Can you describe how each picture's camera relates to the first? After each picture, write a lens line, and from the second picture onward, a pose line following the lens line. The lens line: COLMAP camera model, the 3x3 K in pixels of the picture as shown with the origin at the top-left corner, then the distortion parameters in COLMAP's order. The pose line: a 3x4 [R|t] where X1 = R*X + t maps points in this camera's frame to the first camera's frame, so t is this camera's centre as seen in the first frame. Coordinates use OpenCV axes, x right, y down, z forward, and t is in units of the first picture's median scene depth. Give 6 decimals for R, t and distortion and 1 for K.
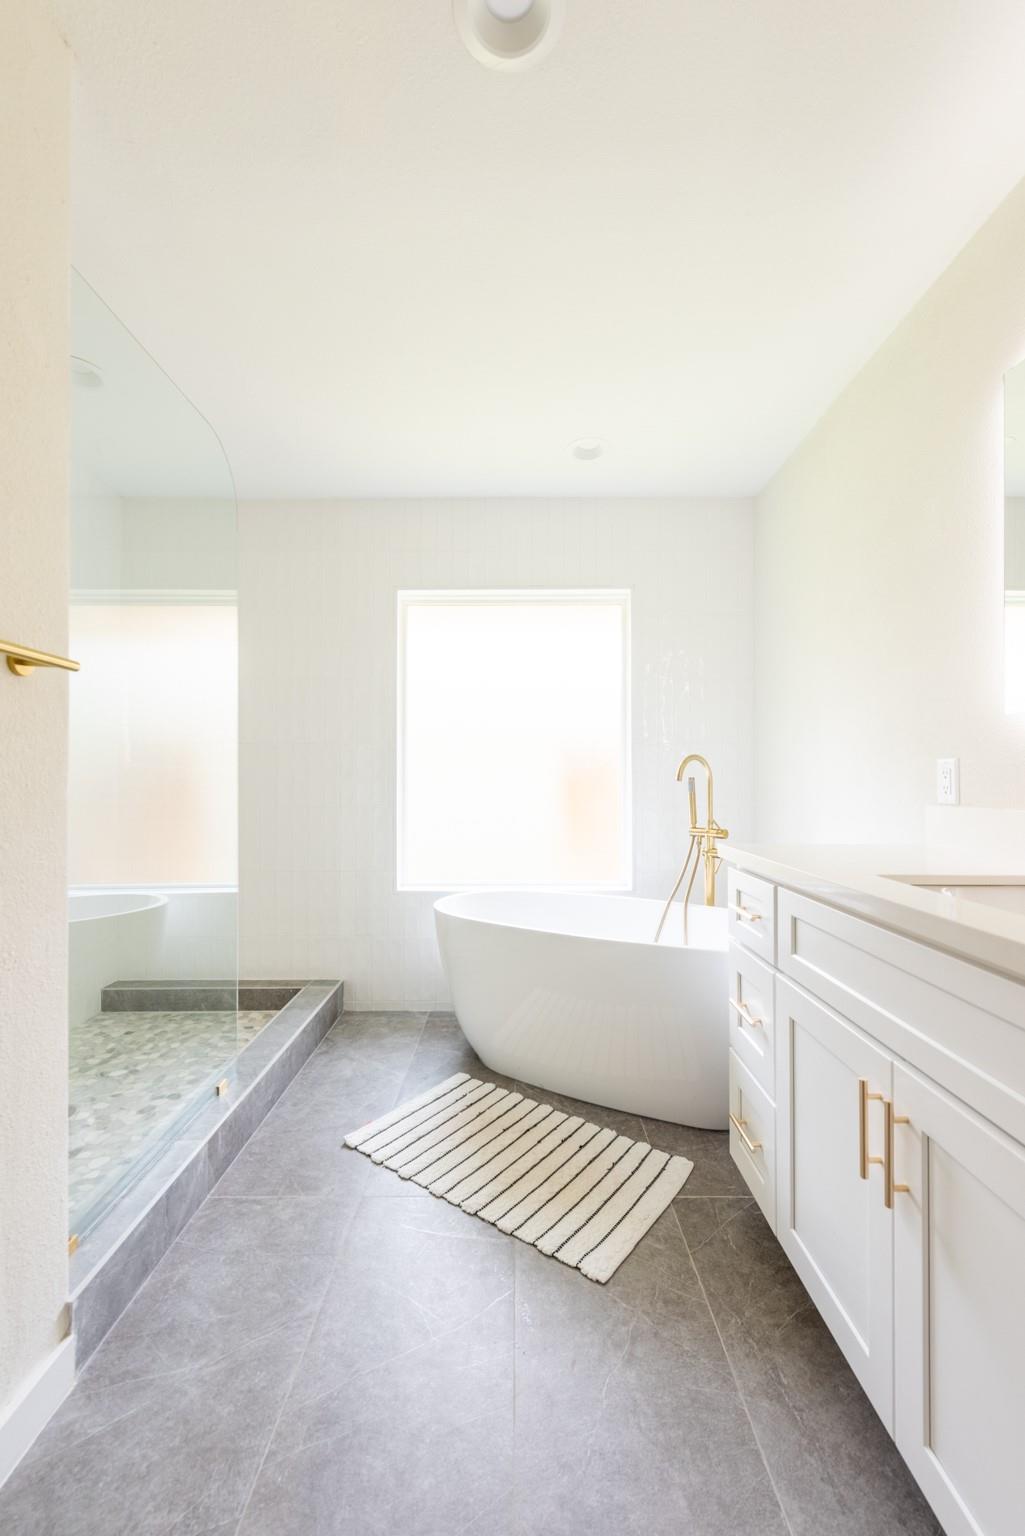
lens RADIAL K [[633.8, 0, 512.2], [0, 633.8, 770.9], [0, 0, 1]] dist [0.002001, -0.000617]
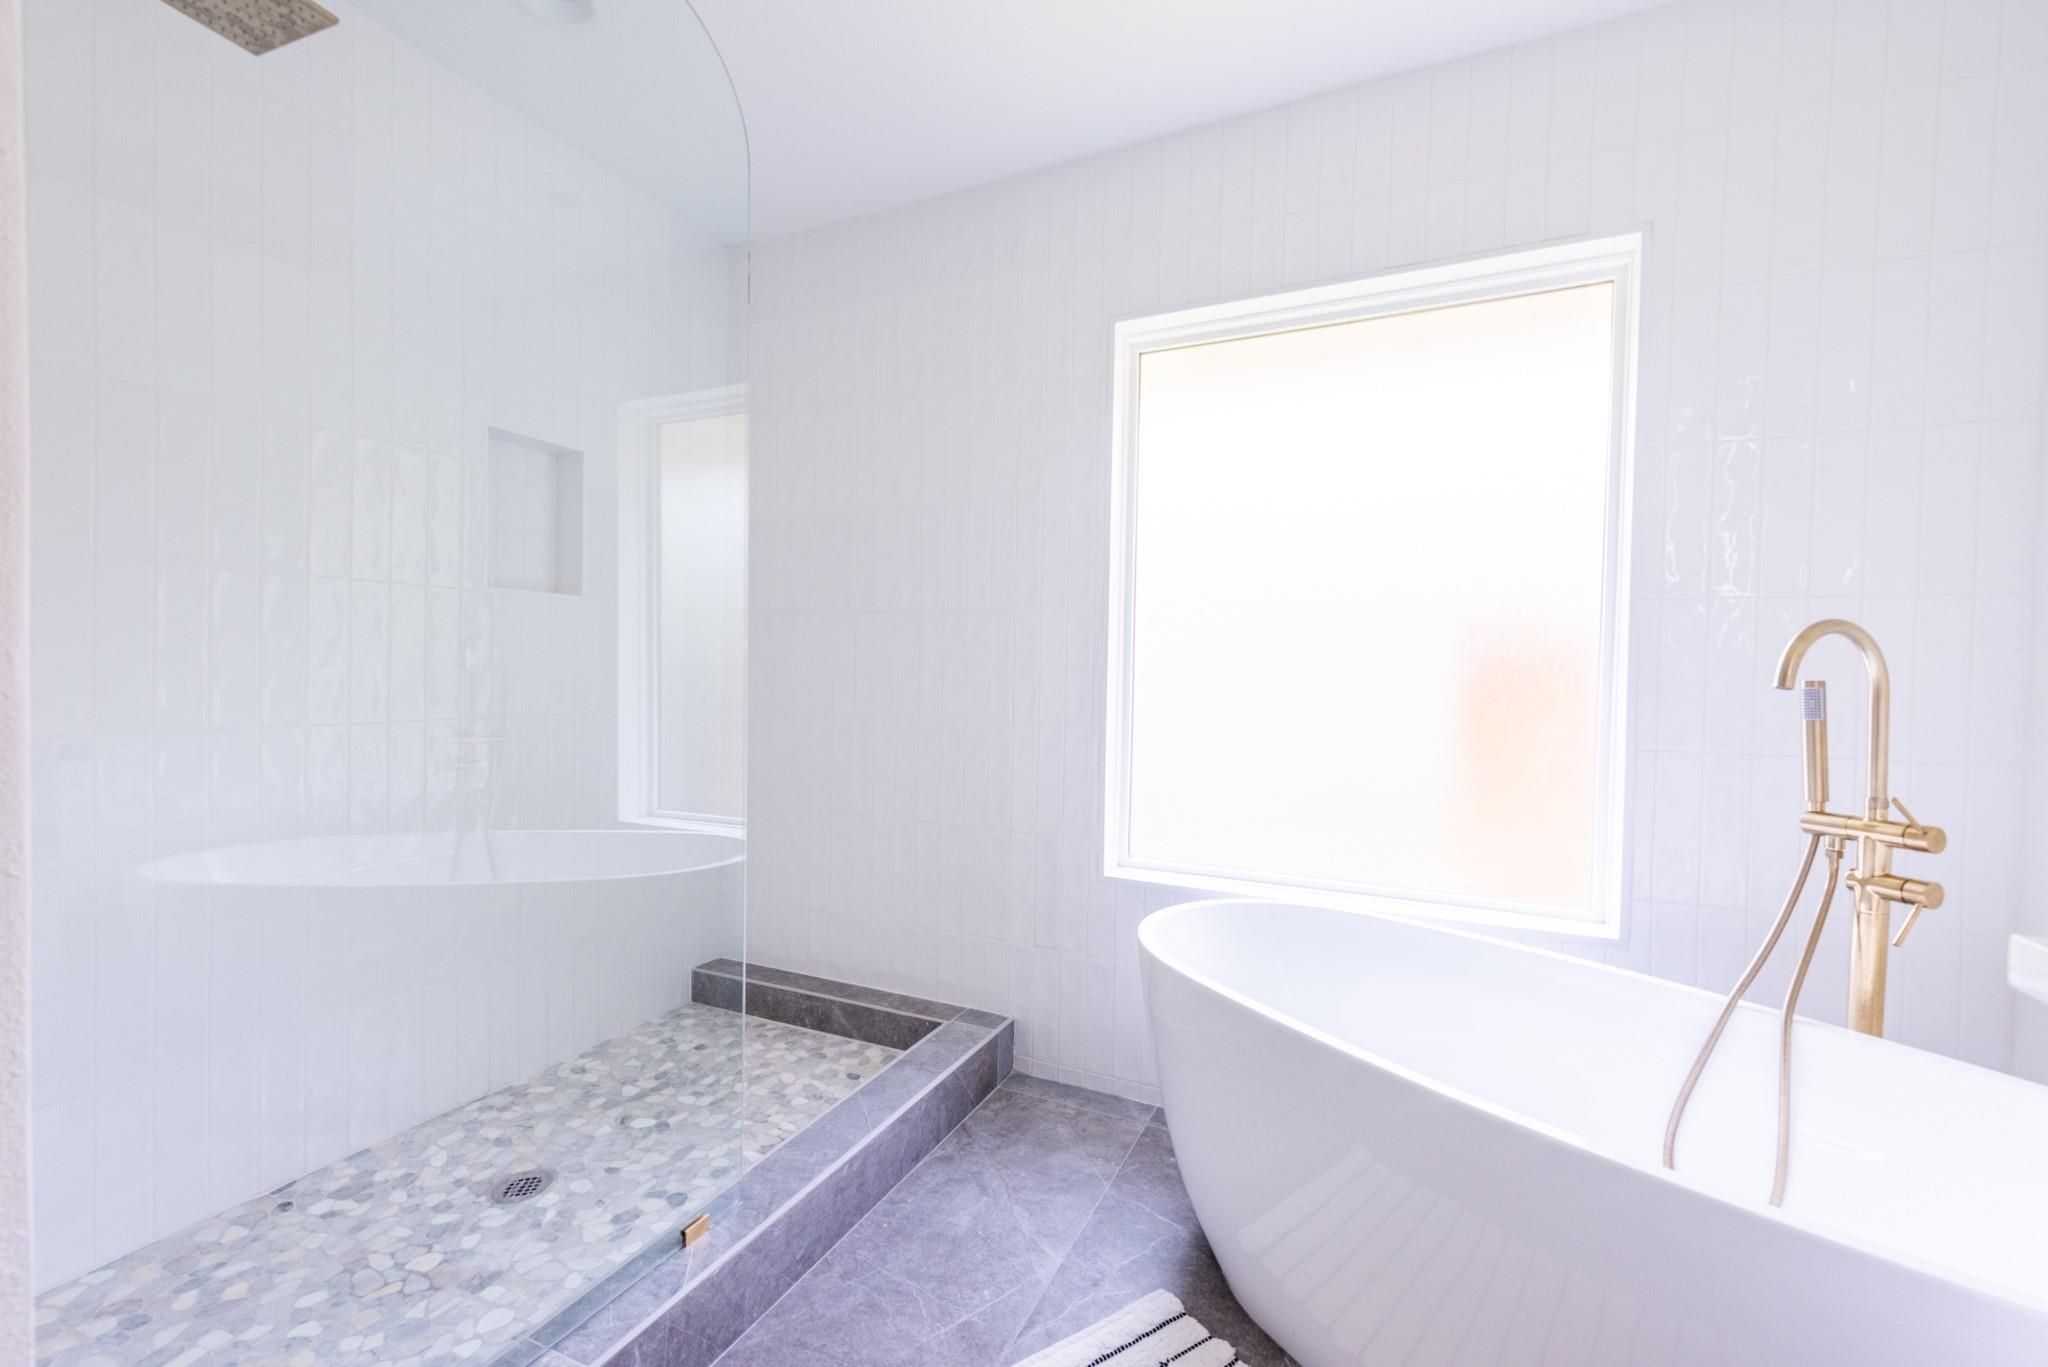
lens RADIAL K [[845.0, 0, 1025.5], [0, 845.0, 687.3], [0, 0, 1]] dist [0.002001, -0.000617]
pose [[0.904887, 0.023868, -0.424983, 0.070024], [-0.011328, 0.999423, 0.032011, 0.003529], [0.425502, -0.024153, 0.904635, 0.343700]]
